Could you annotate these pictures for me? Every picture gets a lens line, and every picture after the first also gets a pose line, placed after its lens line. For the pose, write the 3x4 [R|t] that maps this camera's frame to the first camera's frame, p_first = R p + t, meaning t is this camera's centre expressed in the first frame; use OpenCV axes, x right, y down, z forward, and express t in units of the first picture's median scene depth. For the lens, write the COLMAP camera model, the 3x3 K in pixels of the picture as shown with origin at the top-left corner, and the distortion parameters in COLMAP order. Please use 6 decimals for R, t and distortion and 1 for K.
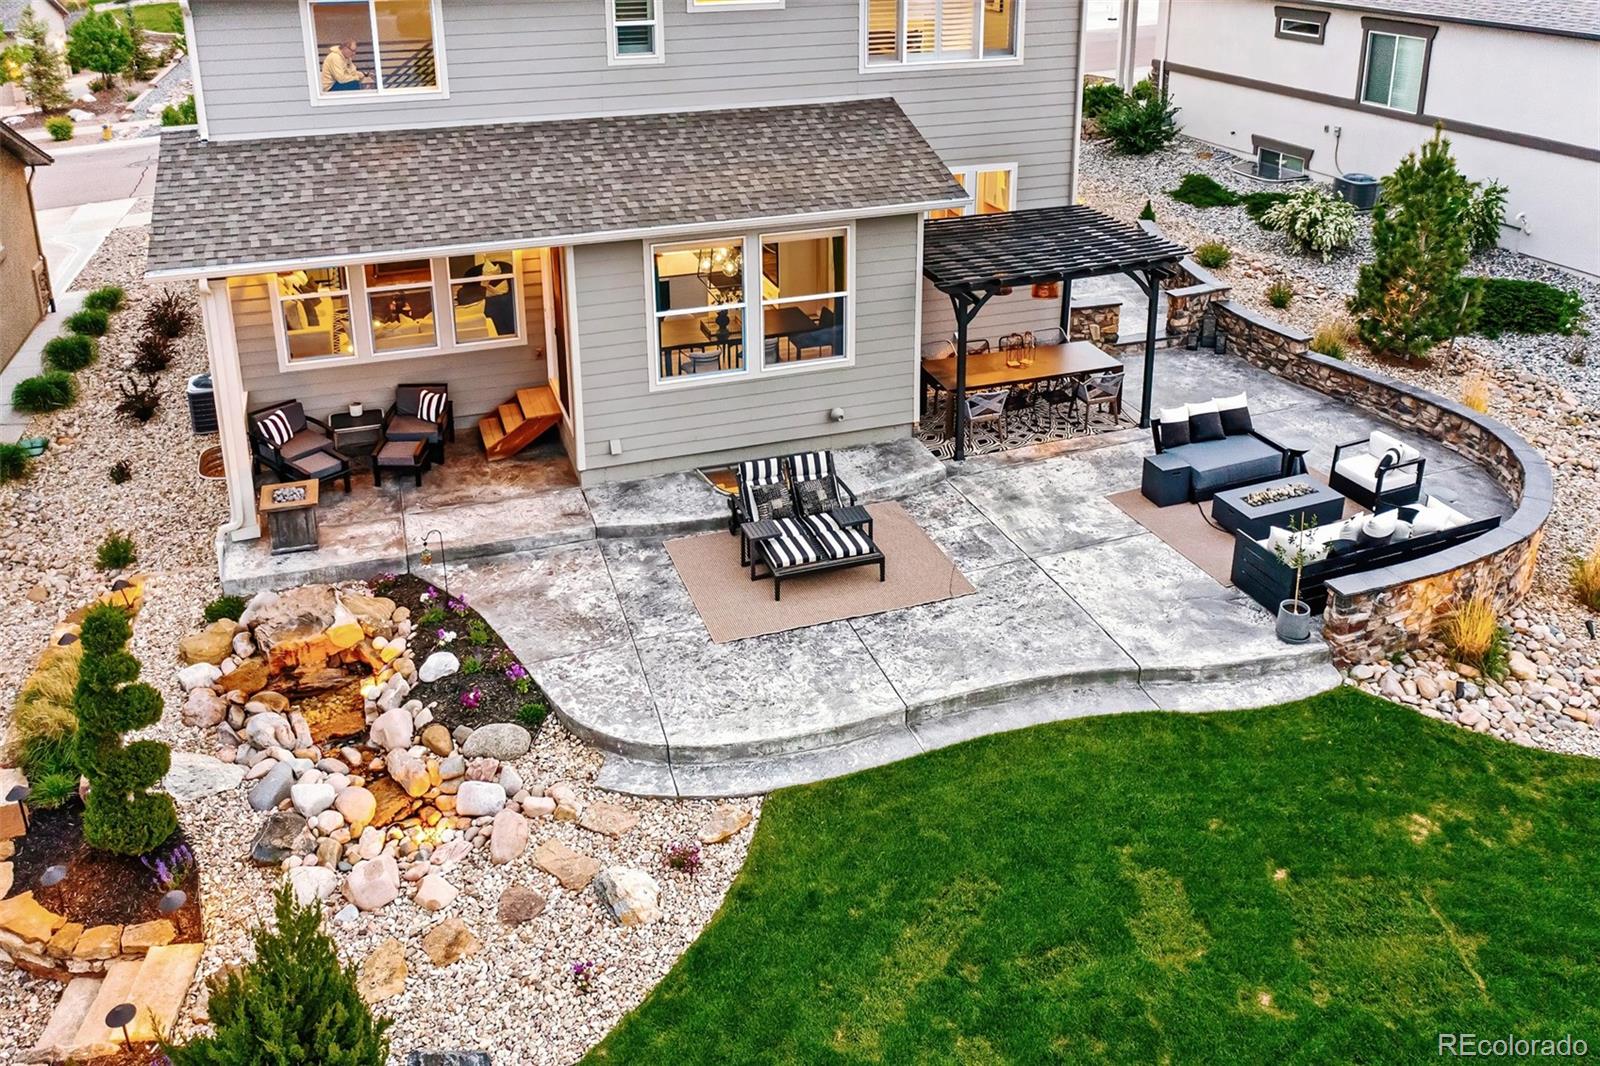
lens RADIAL K [[1329.5, 0, 795.1], [0, 1329.5, 318.4], [0, 0, 1]] dist [0.007031, 0.001647]
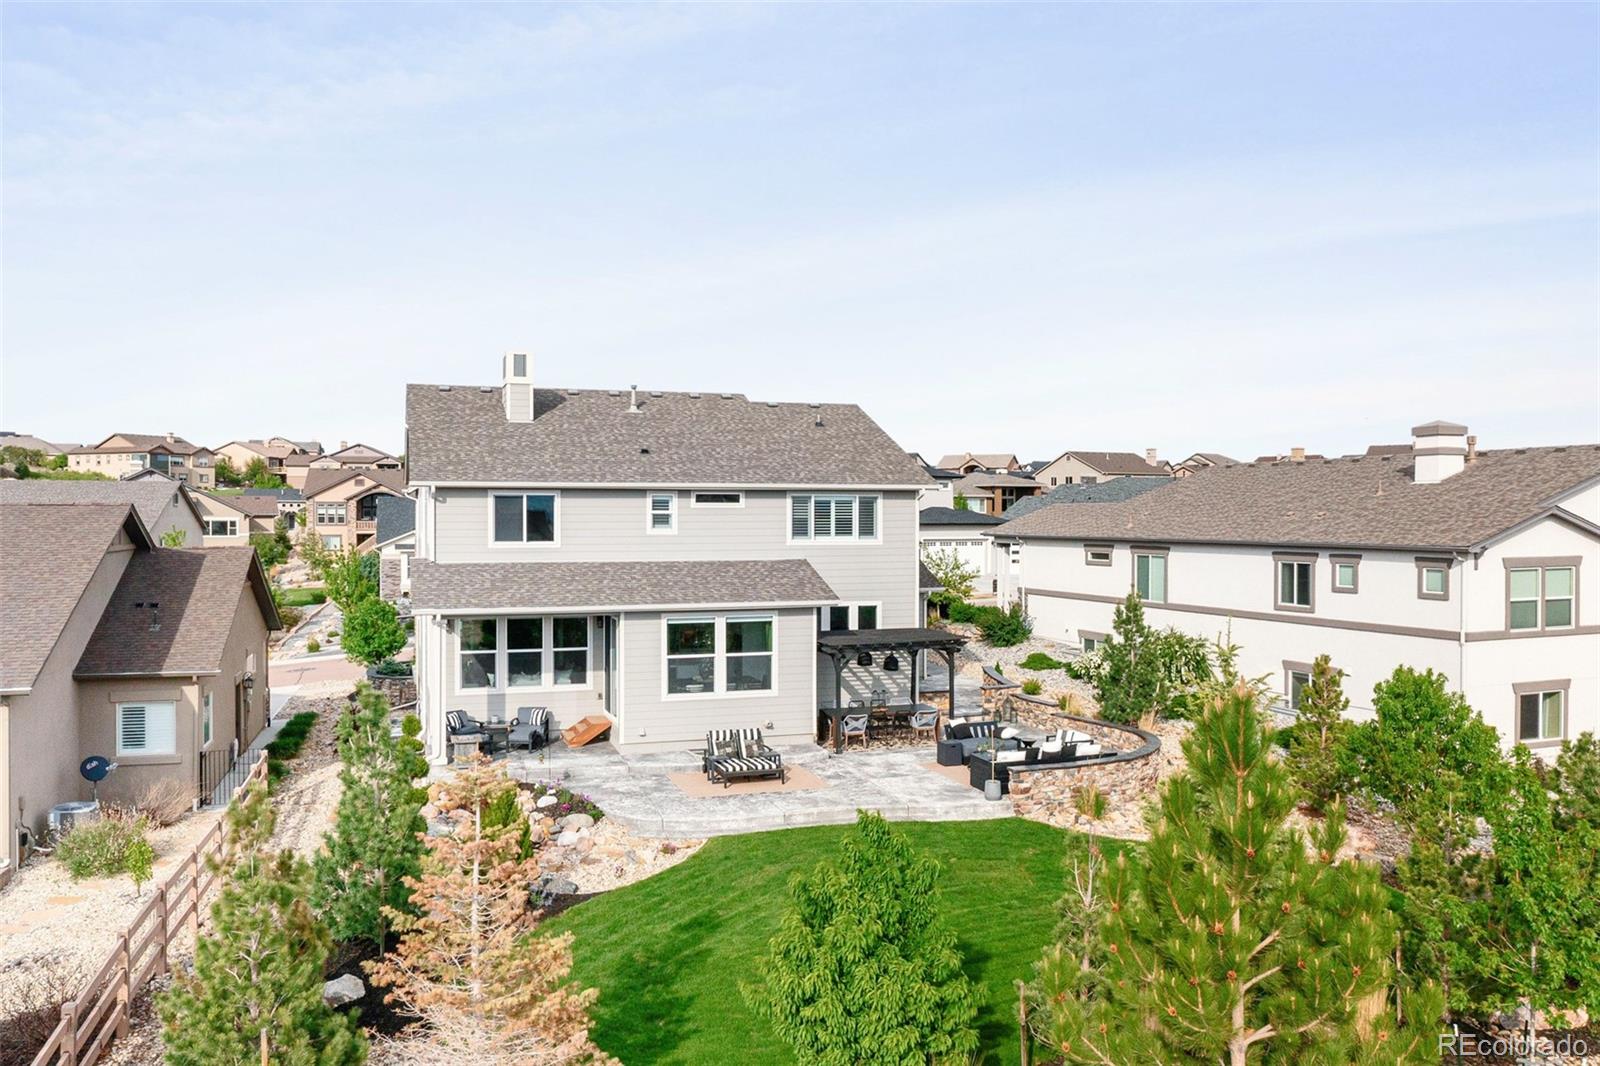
lens RADIAL K [[1244.8, 0, 800.0], [0, 1244.8, 533.0], [0, 0, 1]] dist [0.001495, -0.000174]
pose [[0.999943, 0.005702, -0.009074, 0.095289], [-0.008177, 0.953234, -0.302122, 0.357032], [0.006927, 0.302179, 0.953226, -0.697664]]
